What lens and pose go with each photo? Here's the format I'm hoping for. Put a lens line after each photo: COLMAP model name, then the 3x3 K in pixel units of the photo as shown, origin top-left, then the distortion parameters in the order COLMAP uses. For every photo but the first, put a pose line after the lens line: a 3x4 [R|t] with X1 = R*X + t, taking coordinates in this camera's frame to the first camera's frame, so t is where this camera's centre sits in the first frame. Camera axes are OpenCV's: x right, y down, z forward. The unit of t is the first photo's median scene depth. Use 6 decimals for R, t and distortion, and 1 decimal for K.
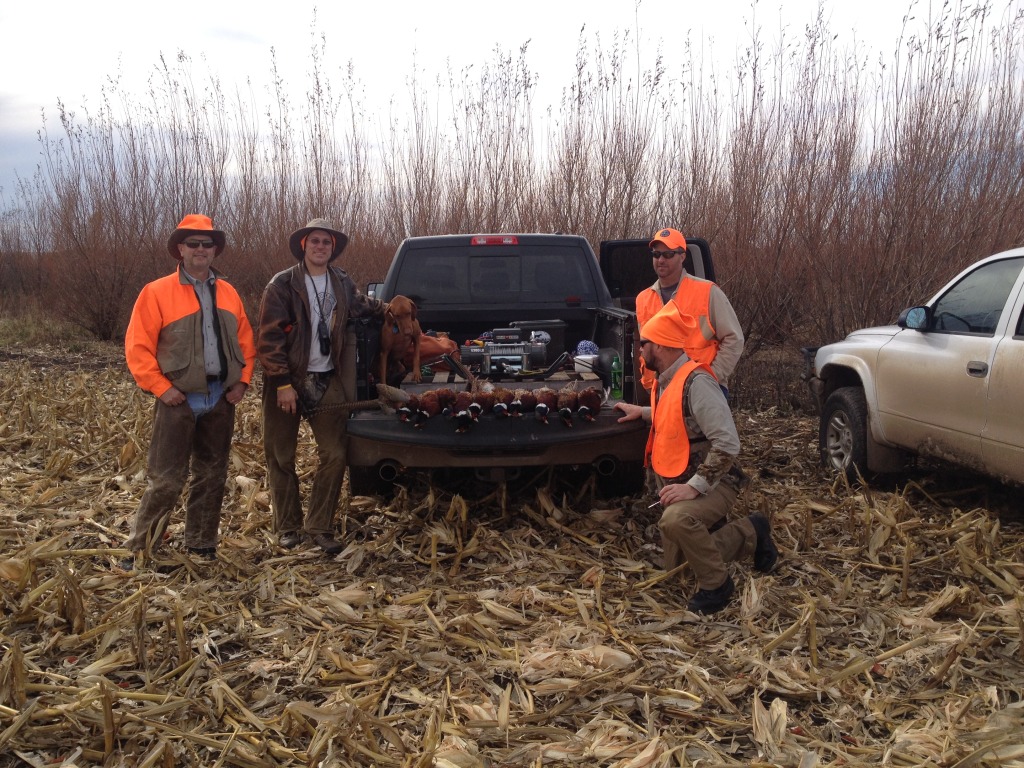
lens RADIAL K [[1004.0, 0, 512.0], [0, 1004.0, 384.0], [0, 0, 1]] dist [0.165636, -0.378951]
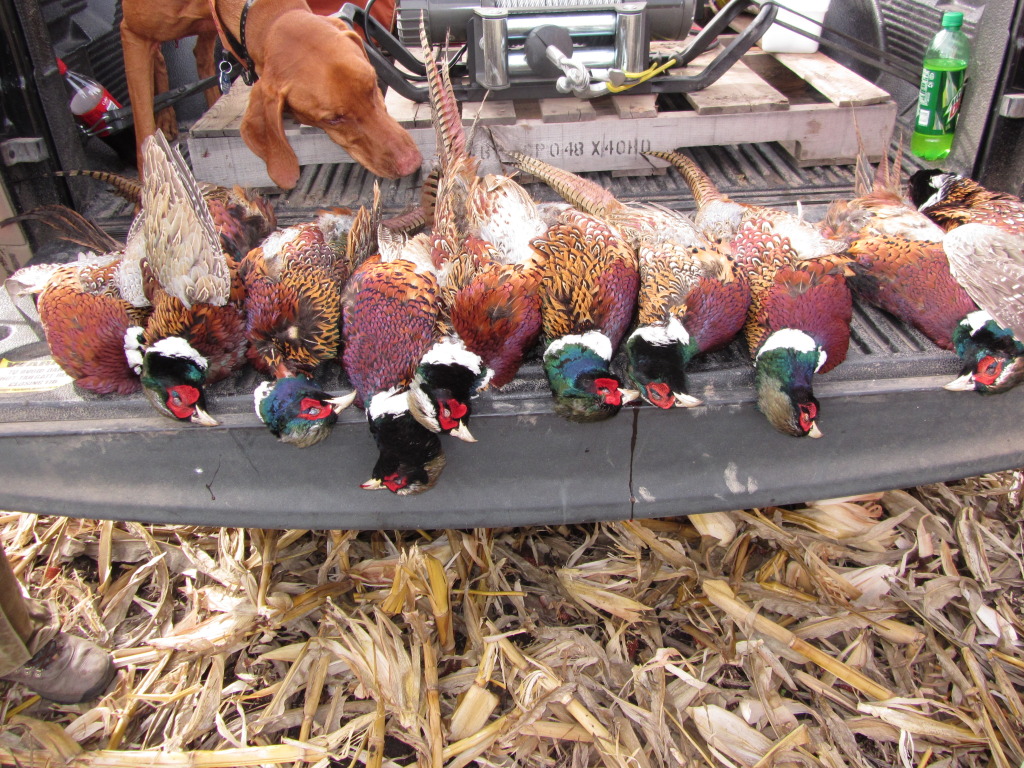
lens RADIAL K [[864.9, 0, 520.0], [0, 864.9, 381.1], [0, 0, 1]] dist [-0.011073, -0.006518]
pose [[0.999507, -0.029446, 0.010924, -0.028042], [0.021742, 0.899720, 0.435925, -0.051571], [-0.022665, -0.435473, 0.899917, 0.929255]]
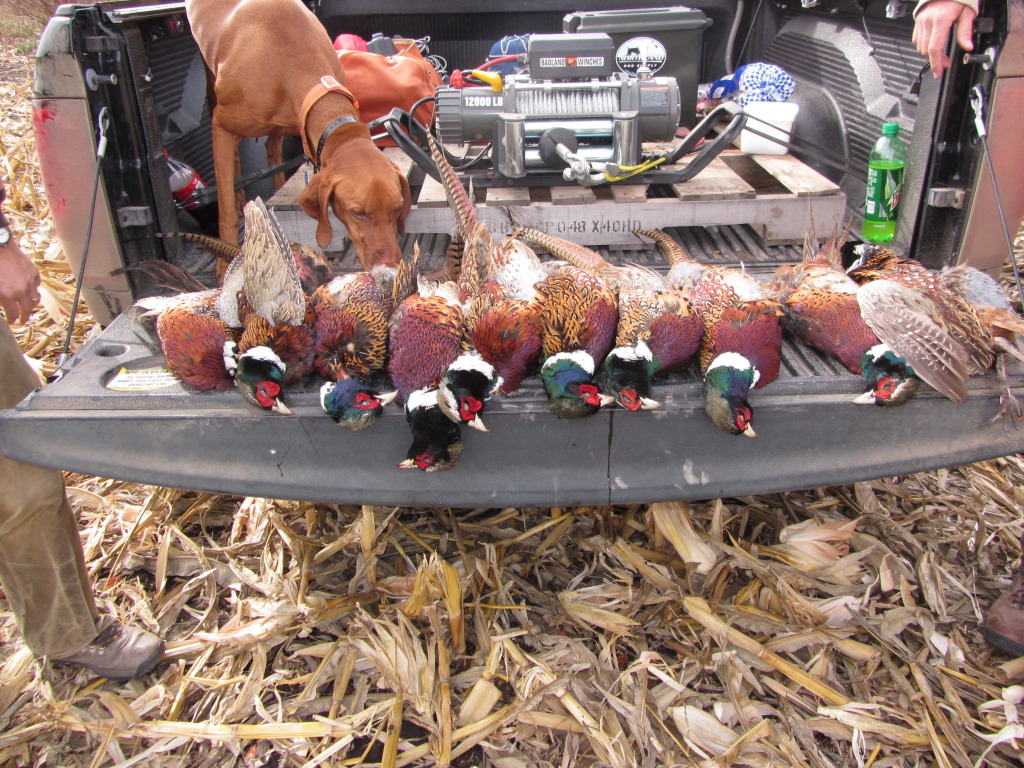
lens RADIAL K [[864.9, 0, 520.0], [0, 864.9, 381.1], [0, 0, 1]] dist [-0.011073, -0.006518]
pose [[0.999938, -0.003184, -0.010666, -0.024178], [0.006556, 0.942828, 0.333215, -0.053001], [0.008996, -0.333264, 0.942791, 0.867831]]
